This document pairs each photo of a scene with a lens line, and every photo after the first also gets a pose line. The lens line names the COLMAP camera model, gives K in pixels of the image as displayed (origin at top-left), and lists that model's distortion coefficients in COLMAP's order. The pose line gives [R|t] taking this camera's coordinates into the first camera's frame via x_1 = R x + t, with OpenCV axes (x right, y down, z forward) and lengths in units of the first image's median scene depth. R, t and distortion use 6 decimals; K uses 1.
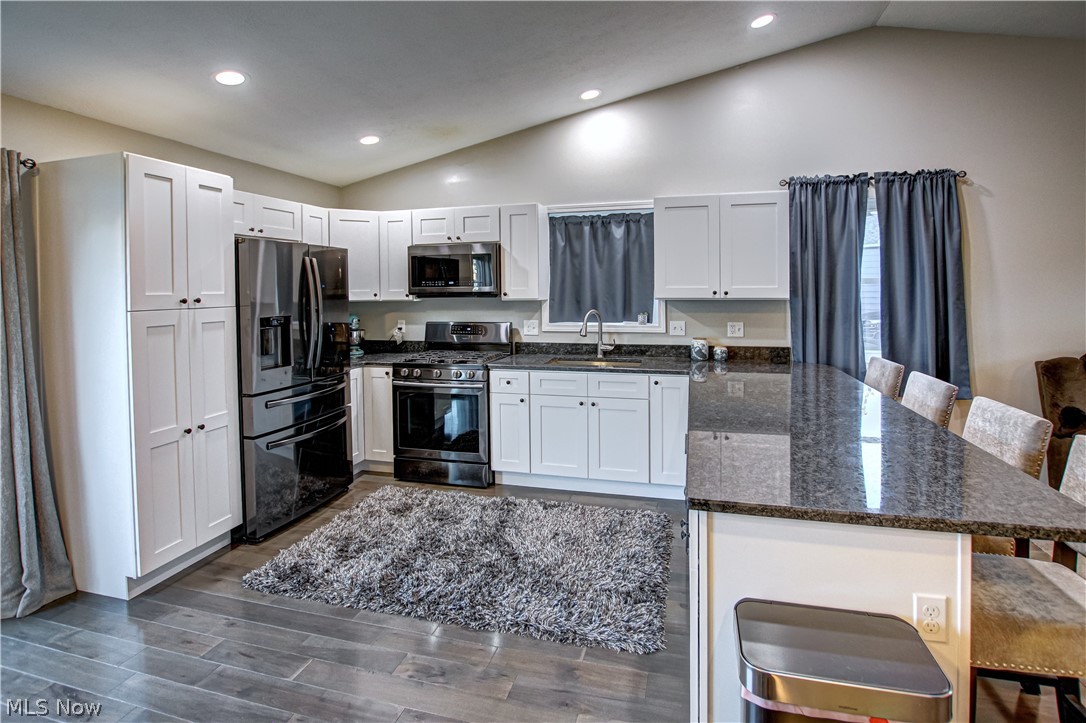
lens RADIAL K [[539.2, 0, 545.1], [0, 539.2, 286.6], [0, 0, 1]] dist [-0.023686, 0.000476]
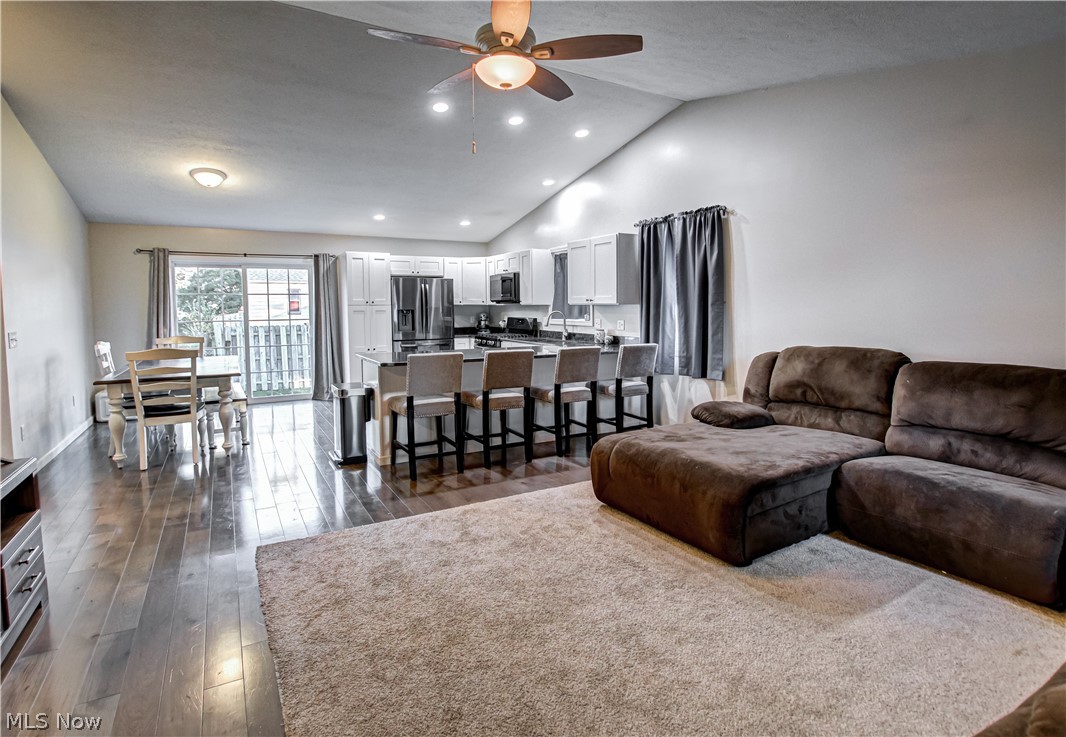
lens RADIAL K [[538.2, 0, 524.4], [0, 538.2, 336.1], [0, 0, 1]] dist [-0.005374, -0.001346]
pose [[0.704031, 0.047242, -0.708596, 1.204389], [-0.000146, 0.997795, 0.066377, 0.010947], [0.710169, -0.046628, 0.702485, -0.246630]]
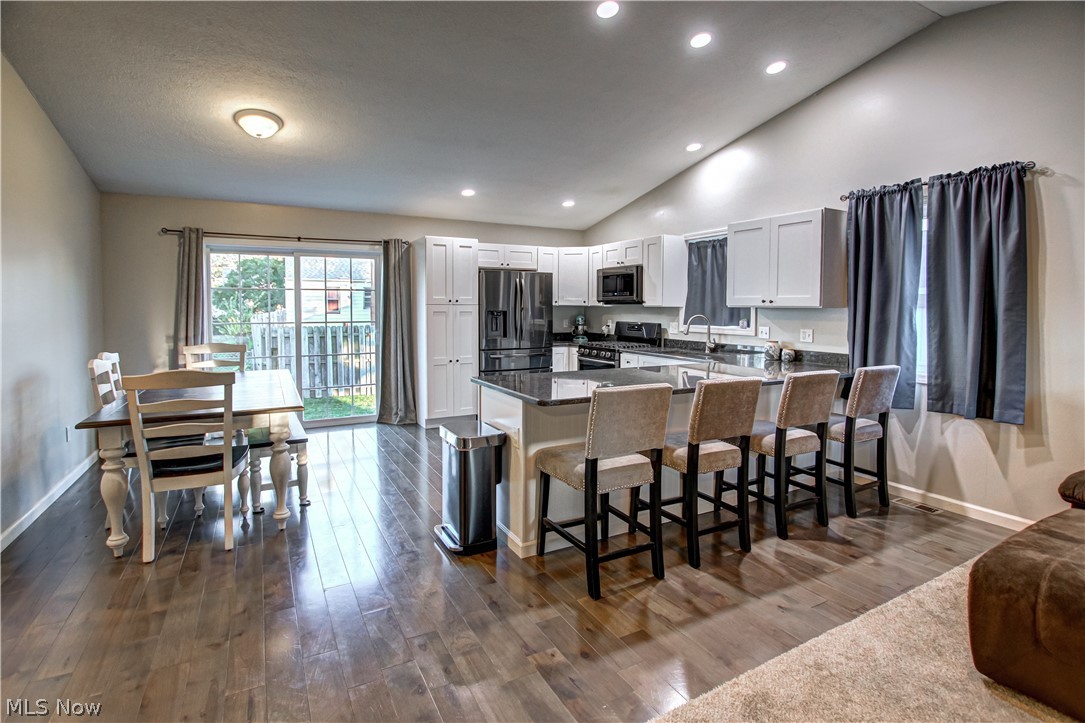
lens RADIAL K [[535.6, 0, 542.1], [0, 535.6, 327.4], [0, 0, 1]] dist [-0.016145, 0.000801]
pose [[0.688675, 0.042861, -0.723802, 0.754992], [-0.010979, 0.998753, 0.048697, 0.015356], [0.724987, -0.025590, 0.688287, -0.148511]]
